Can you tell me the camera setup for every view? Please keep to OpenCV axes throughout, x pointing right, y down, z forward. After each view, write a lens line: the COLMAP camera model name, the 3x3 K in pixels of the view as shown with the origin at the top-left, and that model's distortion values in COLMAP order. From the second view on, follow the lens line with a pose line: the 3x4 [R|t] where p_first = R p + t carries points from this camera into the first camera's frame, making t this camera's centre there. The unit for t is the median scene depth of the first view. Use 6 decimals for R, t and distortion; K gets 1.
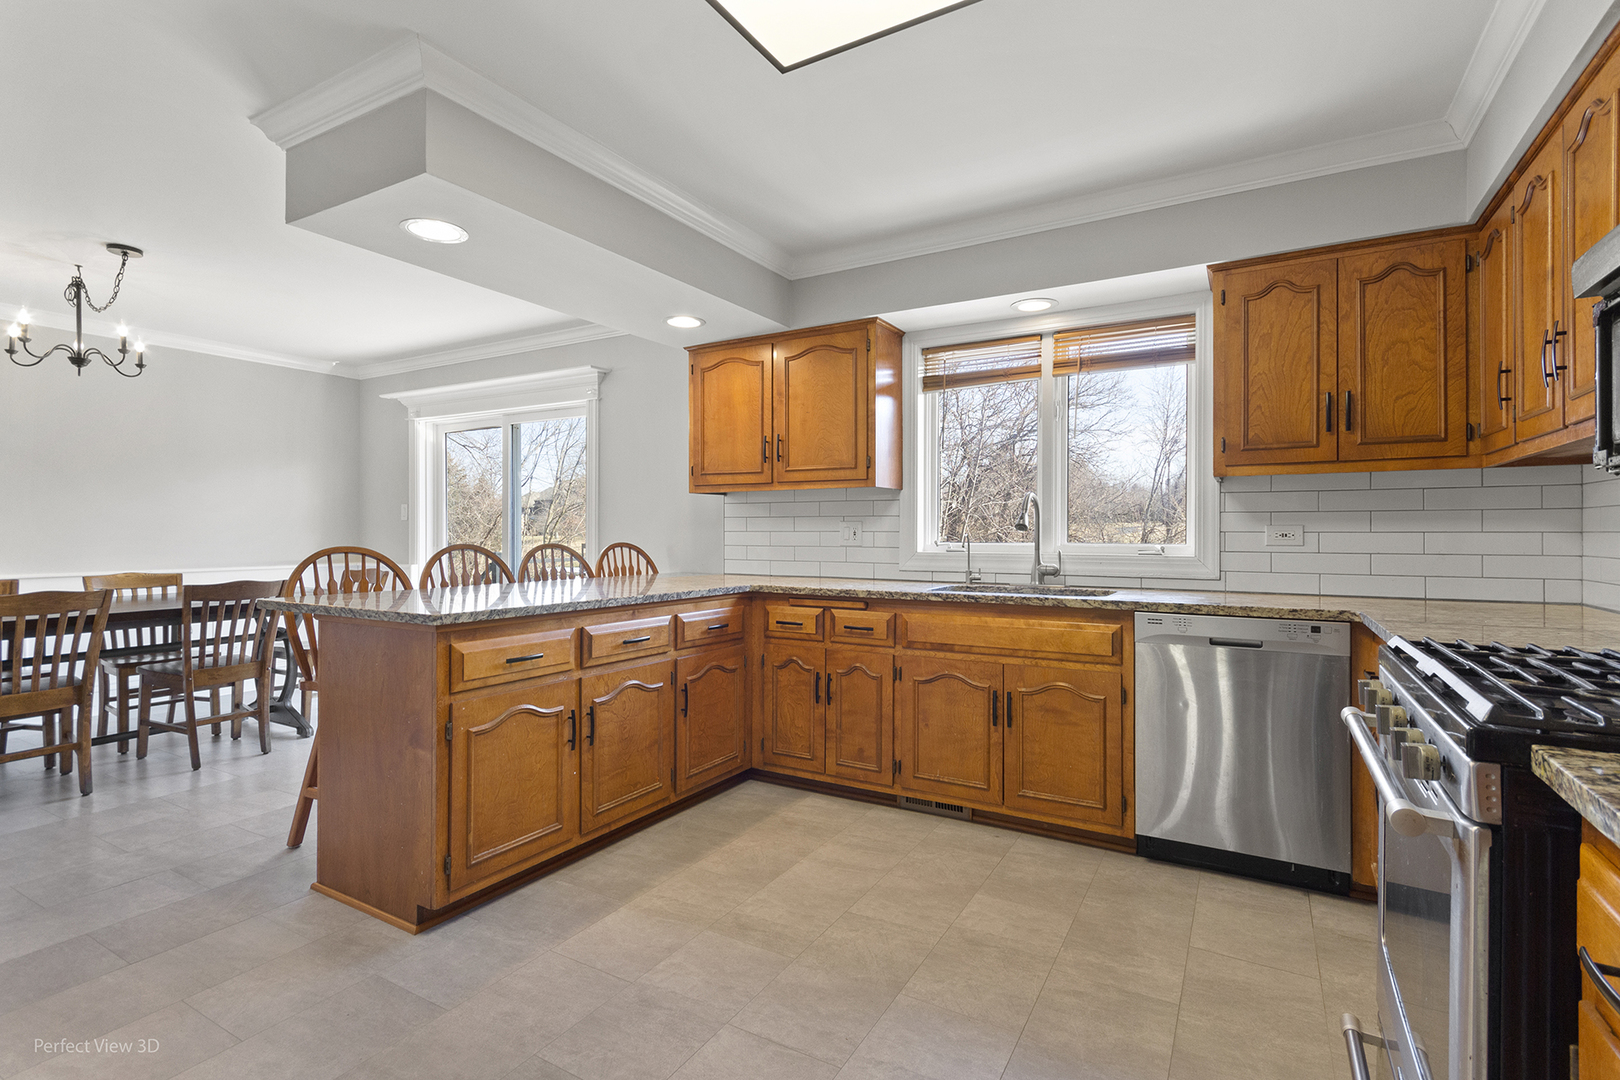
lens RADIAL K [[757.9, 0, 814.3], [0, 757.9, 528.9], [0, 0, 1]] dist [-0.010988, -0.000217]
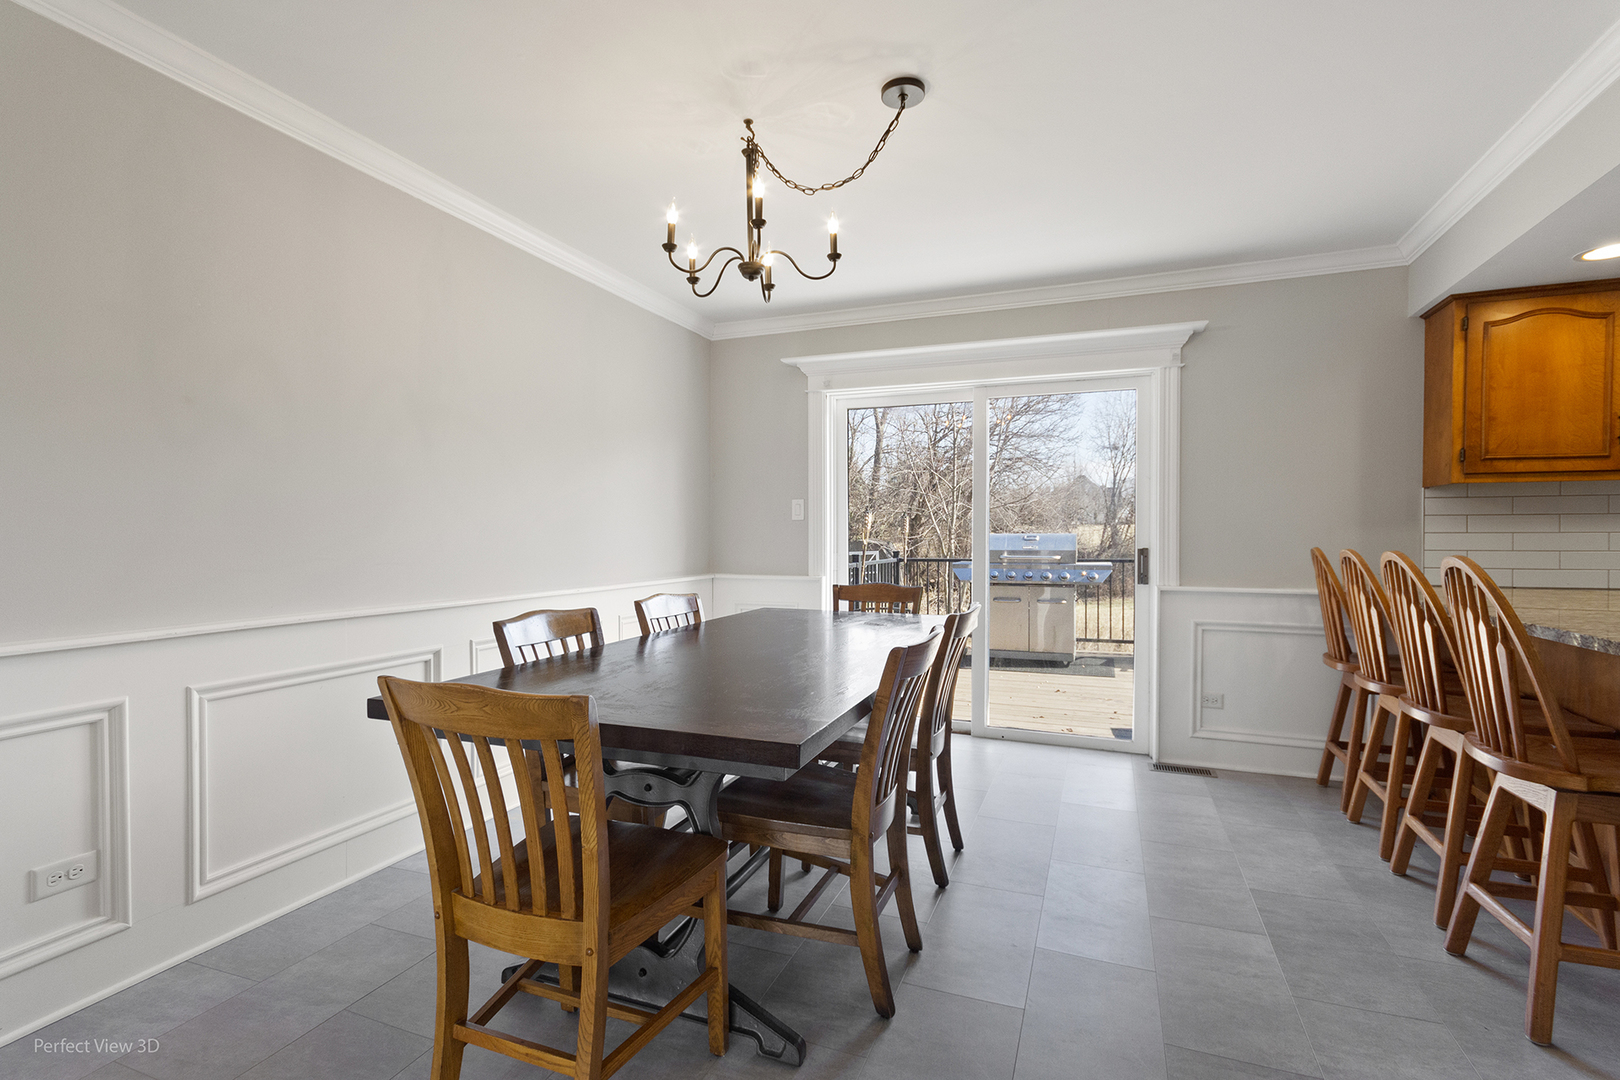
lens RADIAL K [[759.2, 0, 809.1], [0, 759.2, 548.6], [0, 0, 1]] dist [0.003980, 0.000860]
pose [[0.988648, -0.010353, 0.149895, -1.094342], [0.006618, 0.999655, 0.025400, -0.004939], [-0.150107, -0.024120, 0.988376, 0.372556]]
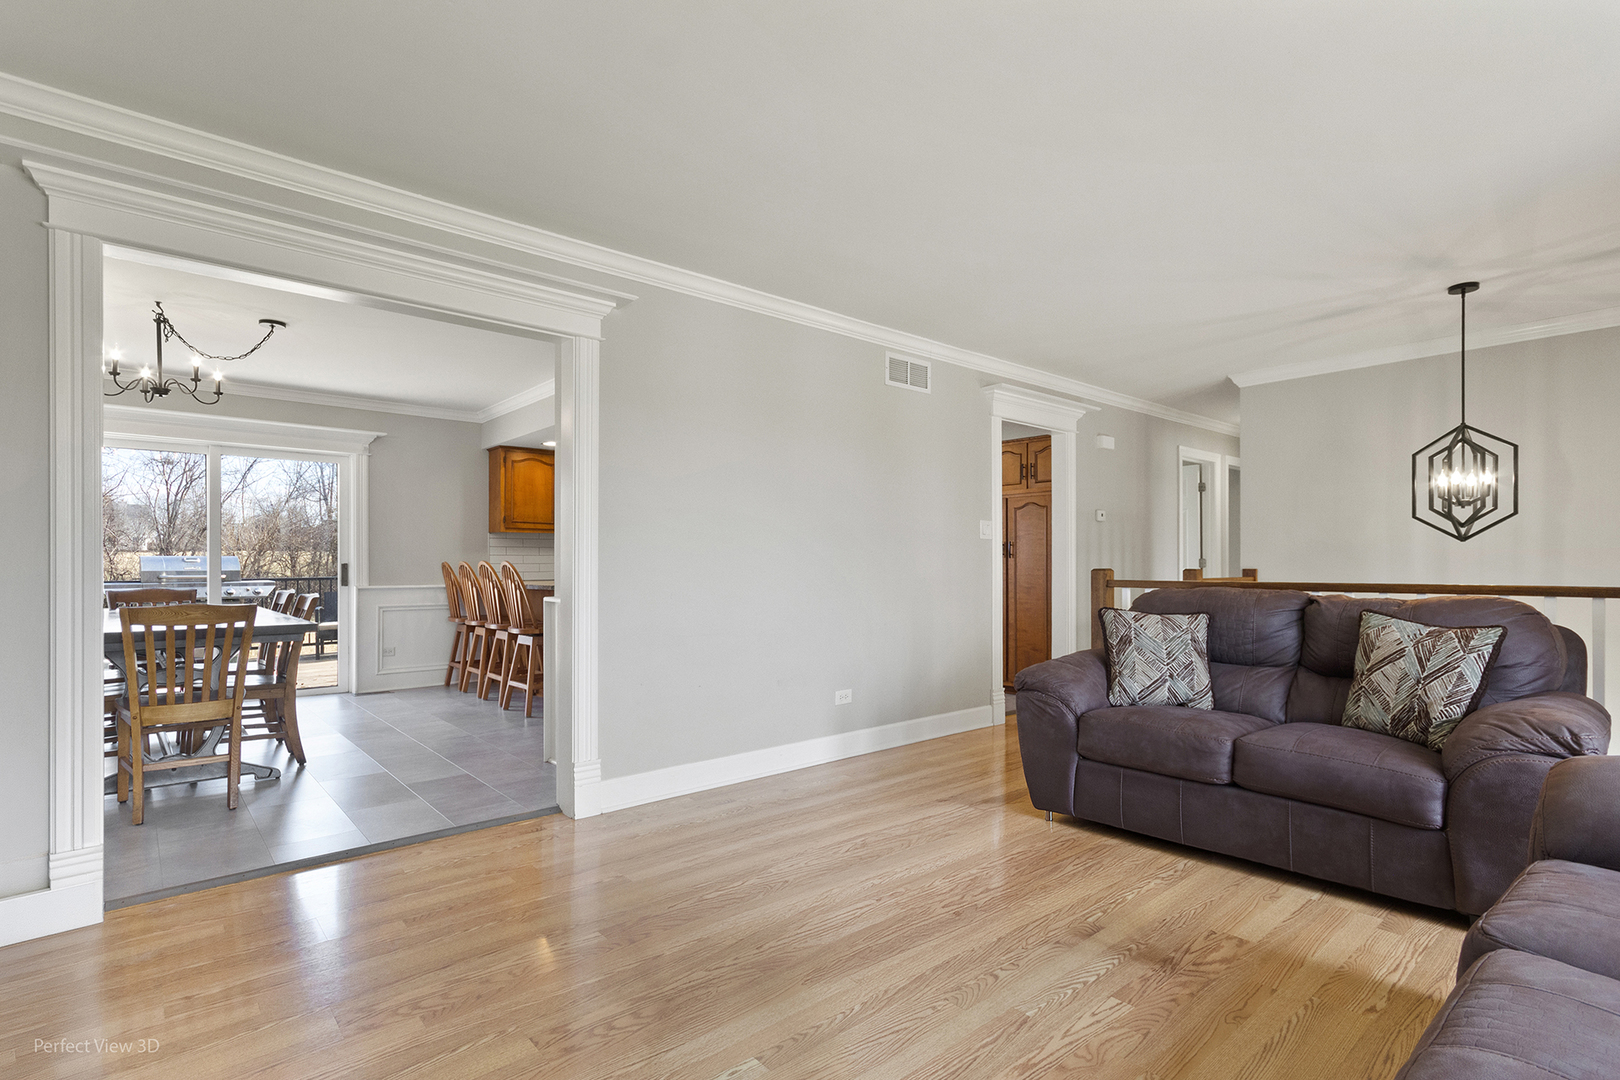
lens RADIAL K [[777.2, 0, 808.2], [0, 777.2, 563.7], [0, 0, 1]] dist [0.001289, 0.000487]
pose [[0.327546, -0.006285, 0.944814, -1.847439], [-0.001994, 0.999971, 0.007344, 0.011457], [-0.944833, -0.004290, 0.327524, -0.259223]]
